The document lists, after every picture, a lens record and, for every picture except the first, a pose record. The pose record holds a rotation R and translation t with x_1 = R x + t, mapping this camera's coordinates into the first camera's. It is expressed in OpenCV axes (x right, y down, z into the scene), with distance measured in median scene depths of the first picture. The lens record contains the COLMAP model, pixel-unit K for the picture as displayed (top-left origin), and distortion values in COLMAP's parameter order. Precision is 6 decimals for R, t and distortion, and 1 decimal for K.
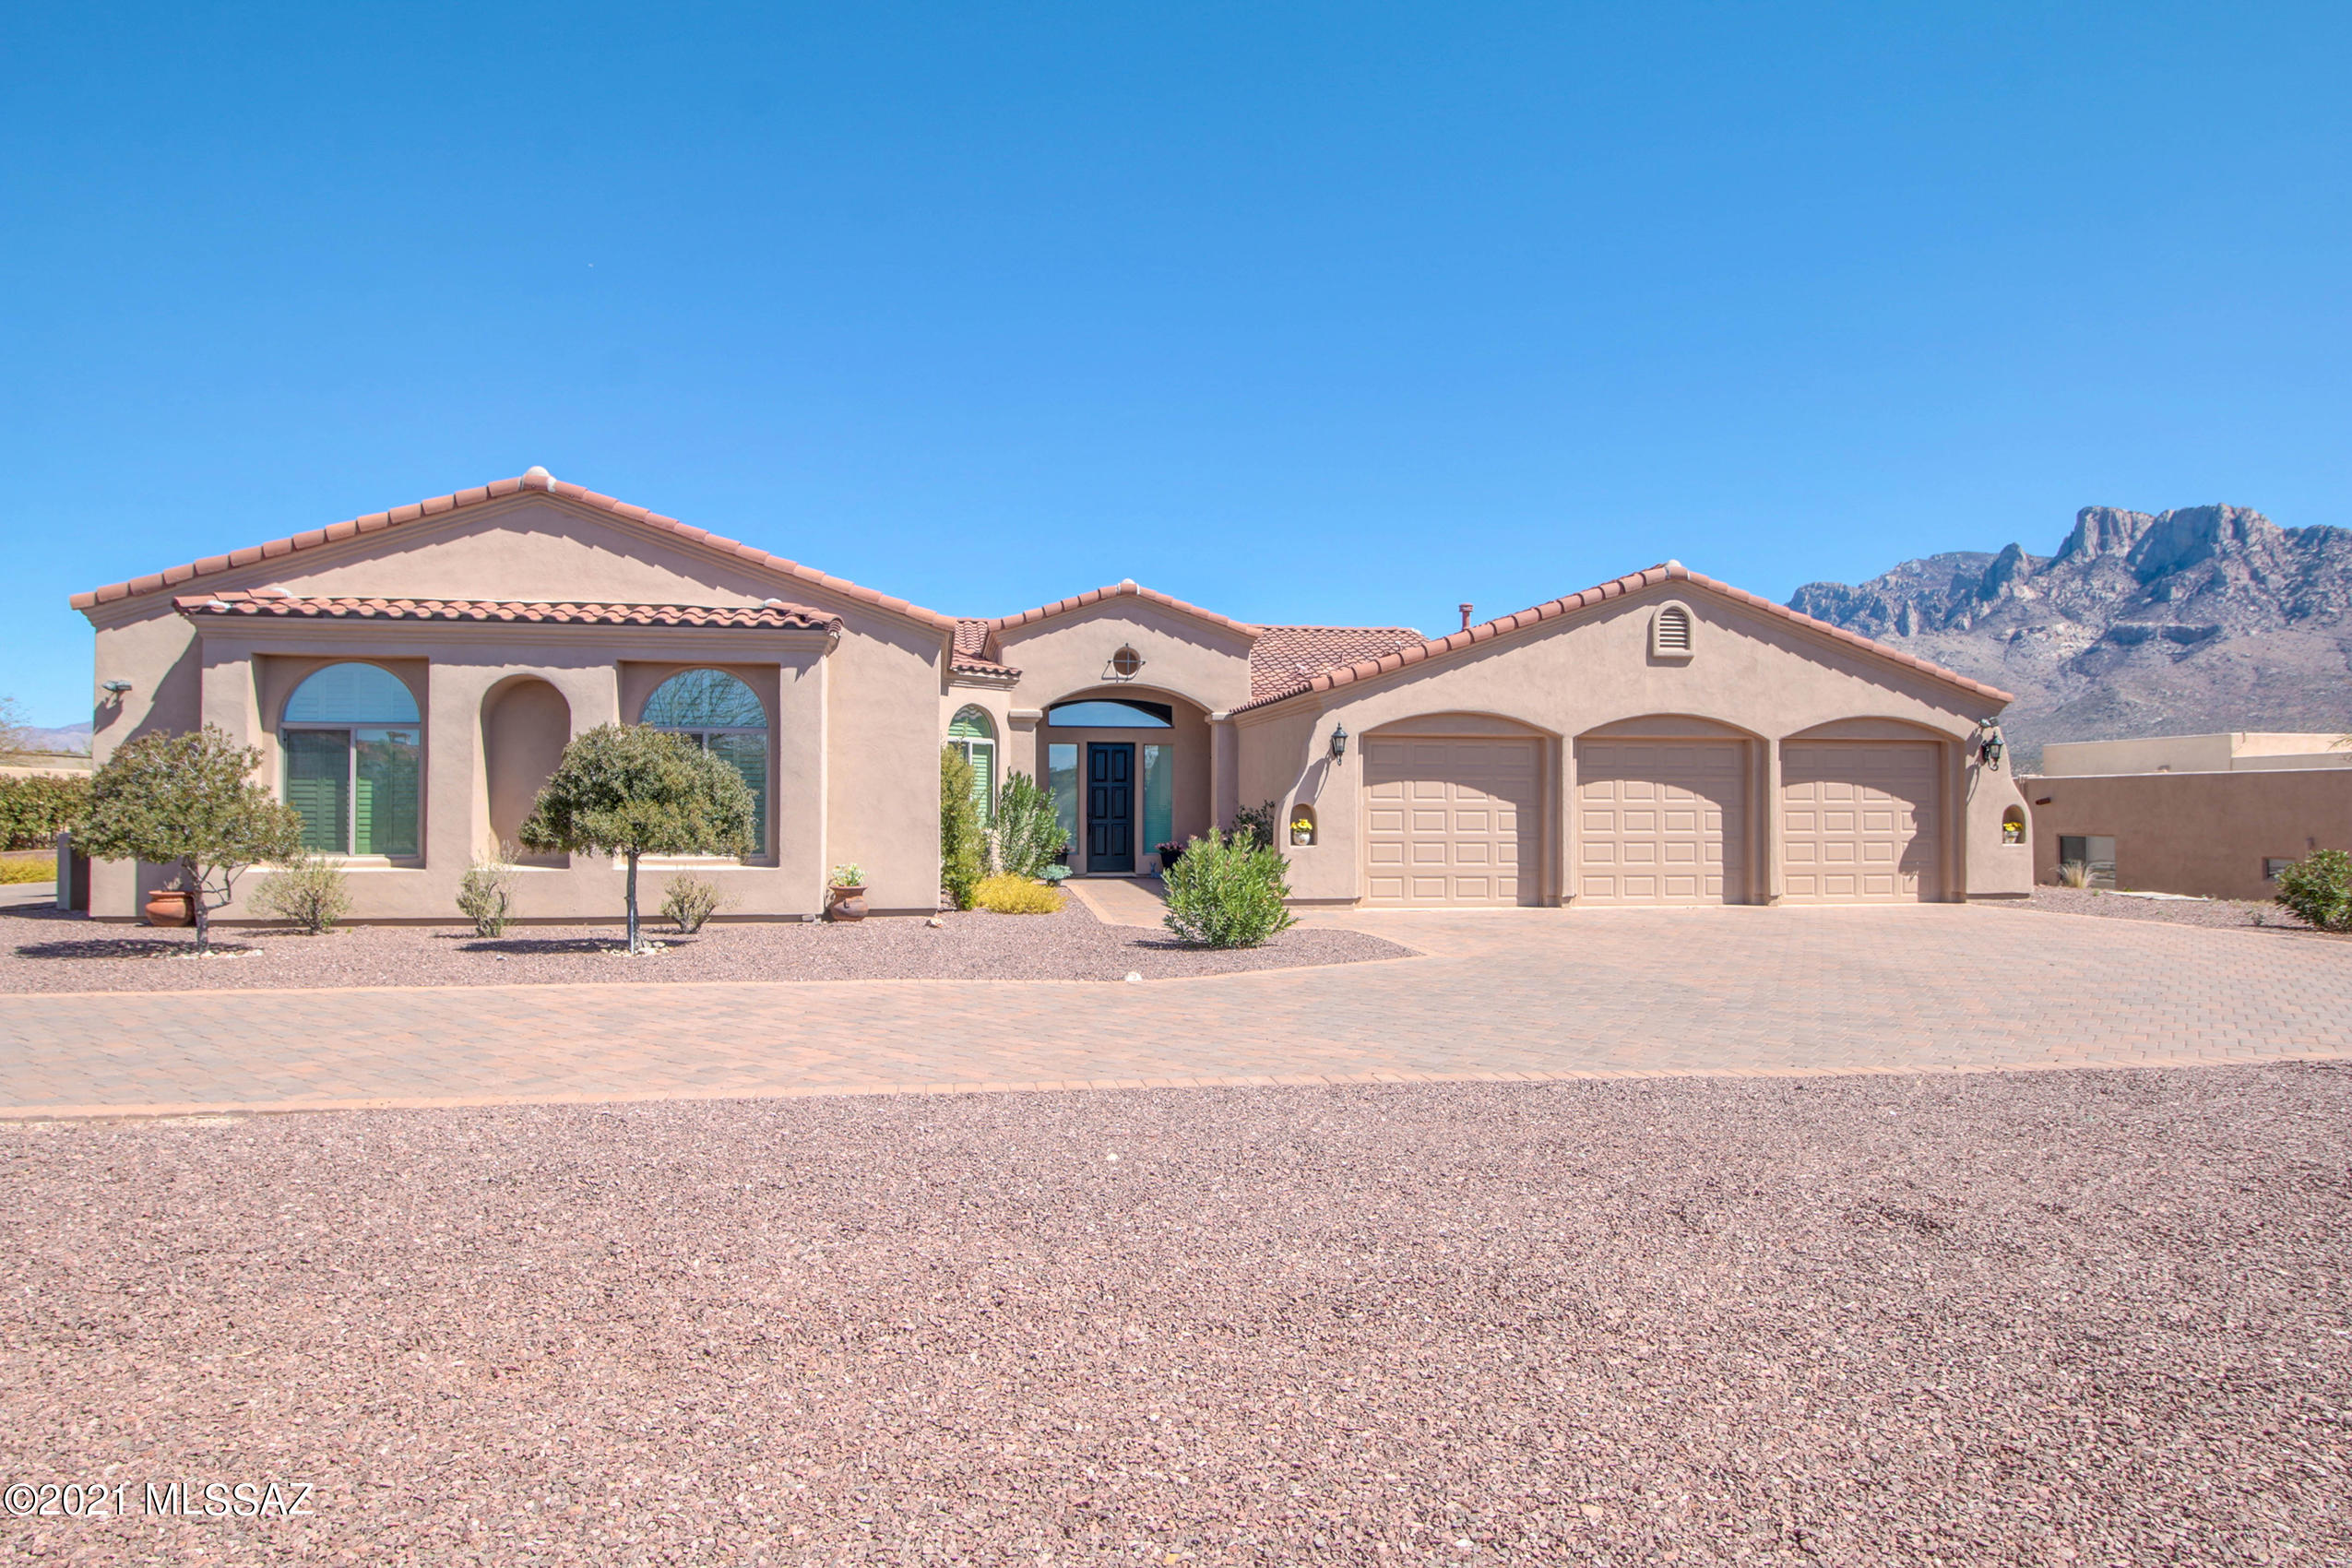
lens RADIAL K [[1450.0, 0, 1176.0], [0, 1450.0, 784.0], [0, 0, 1]] dist [0.002245, 0.002649]
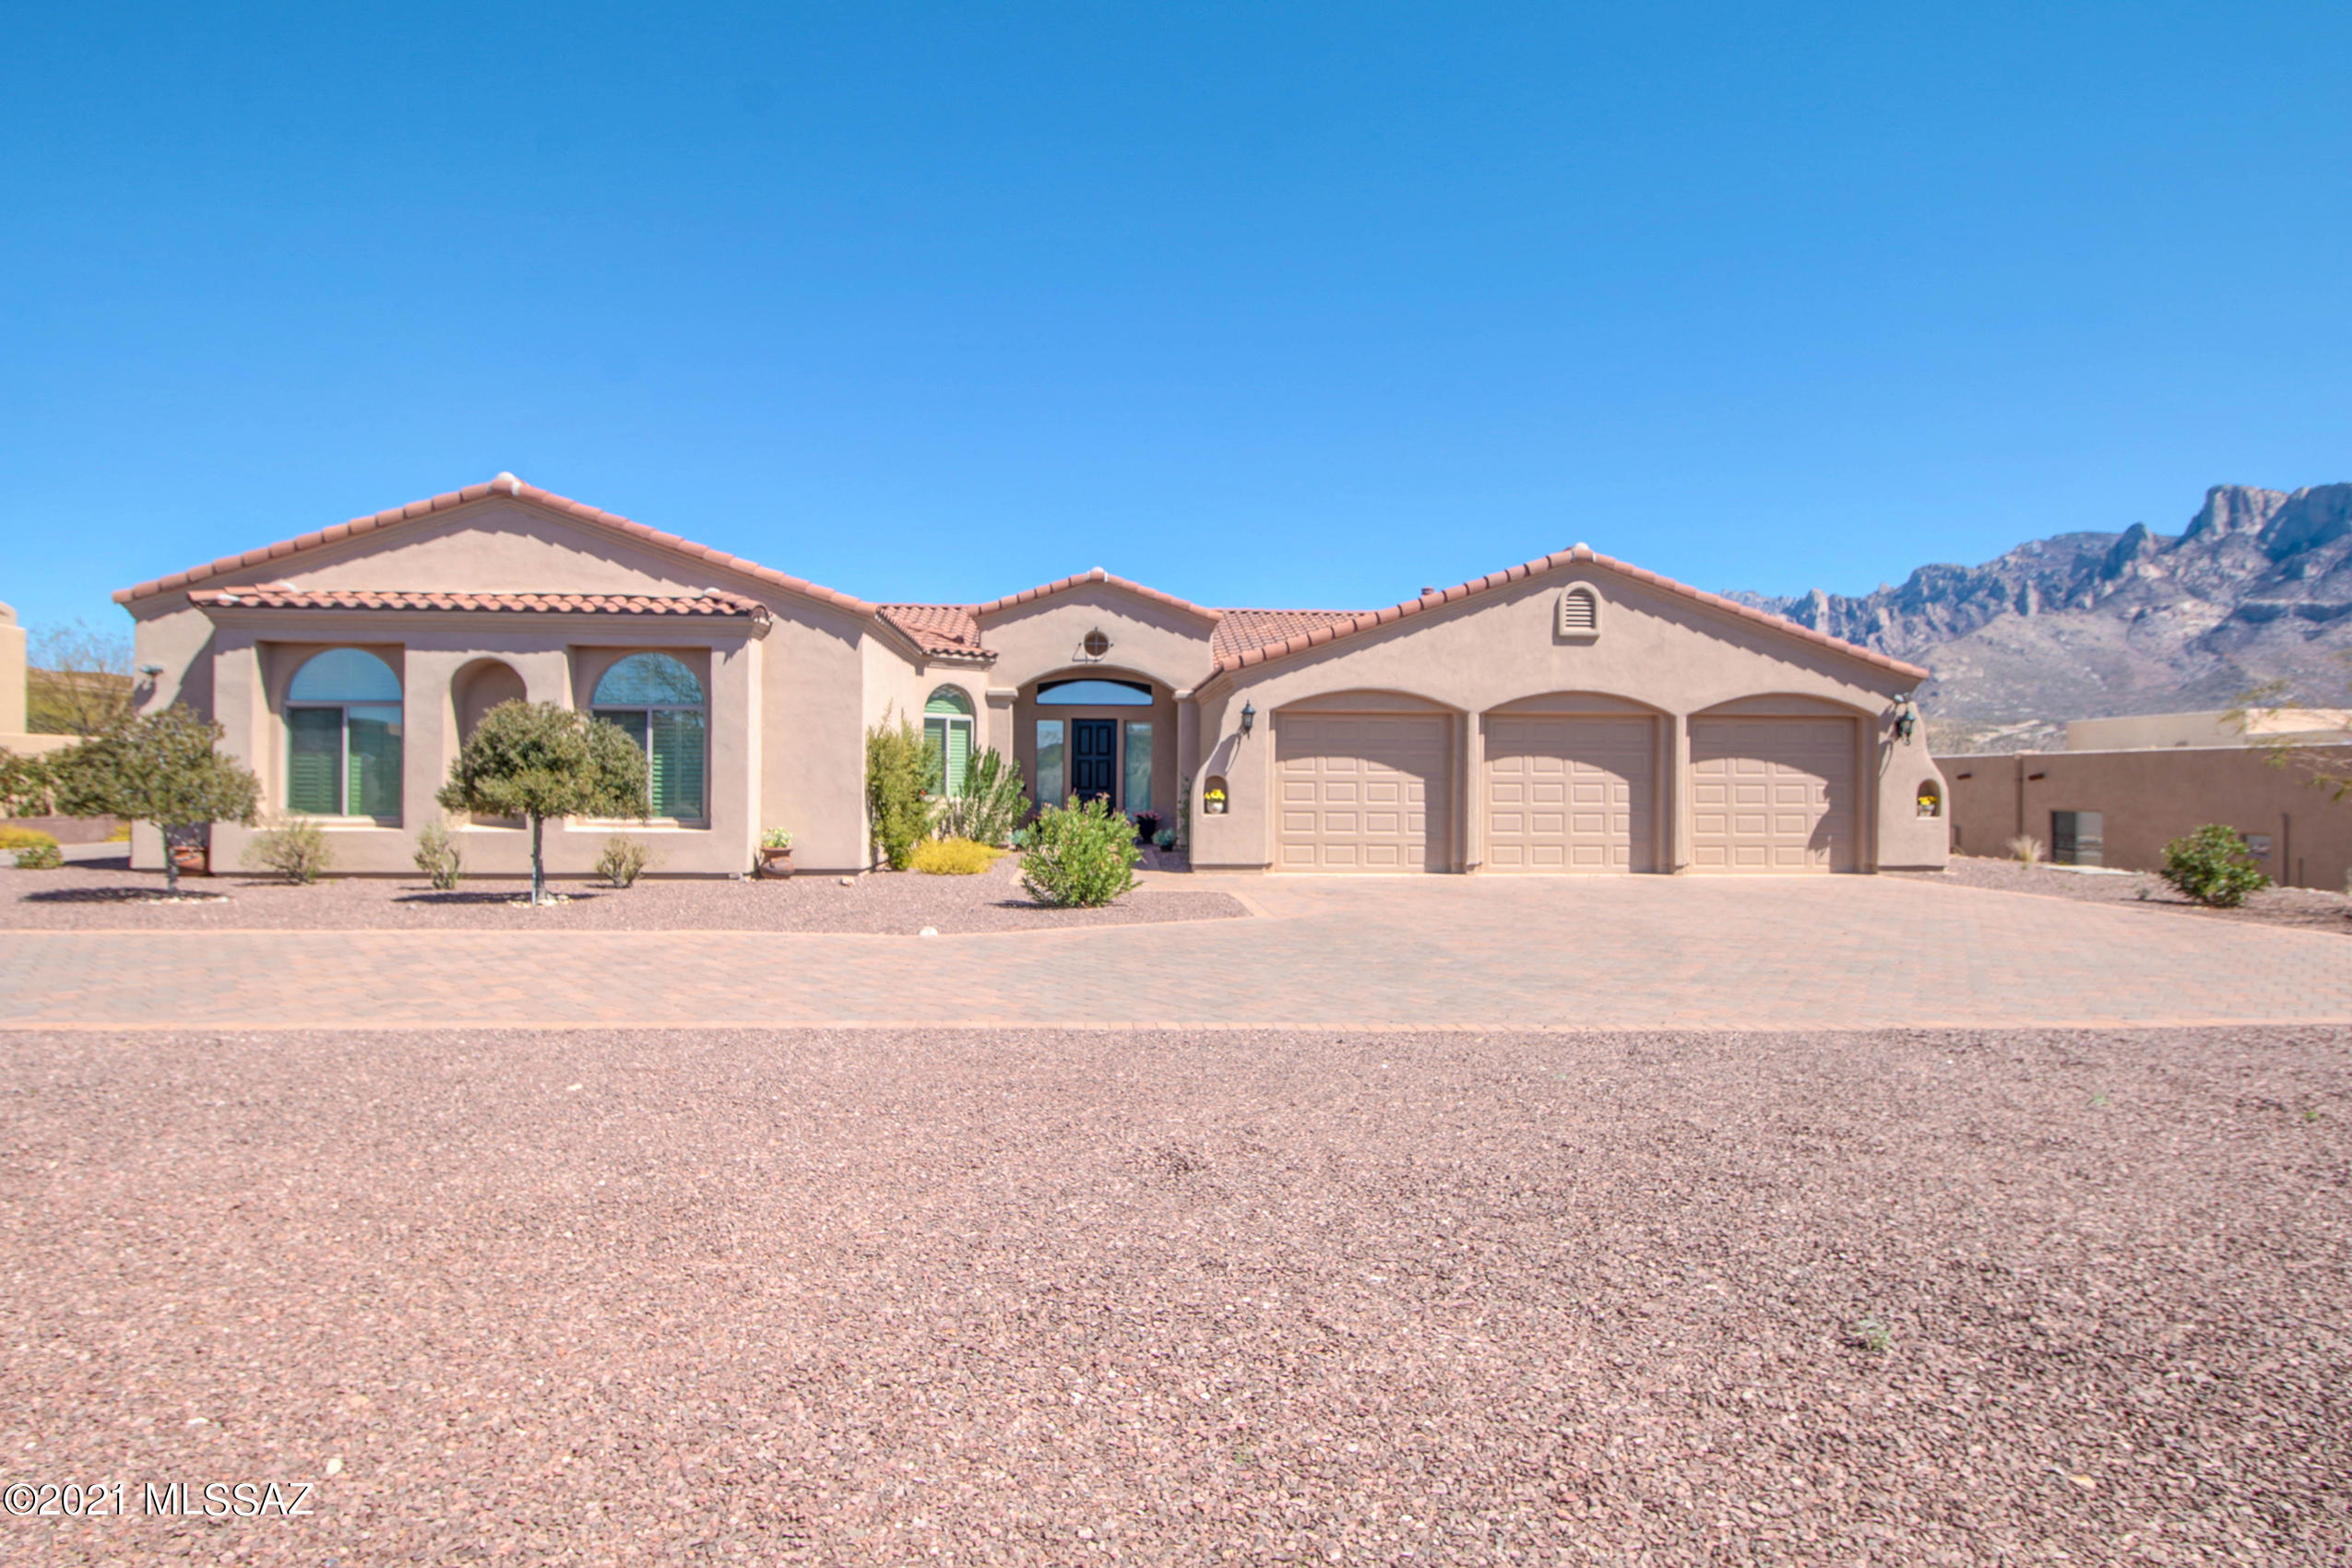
lens RADIAL K [[1343.4, 0, 1176.0], [0, 1343.4, 784.0], [0, 0, 1]] dist [0.003942, -0.003292]
pose [[0.995234, 0.004337, -0.097415, 0.150202], [-0.002515, 0.999820, 0.018814, 0.001299], [0.097479, -0.018479, 0.995066, 0.006951]]
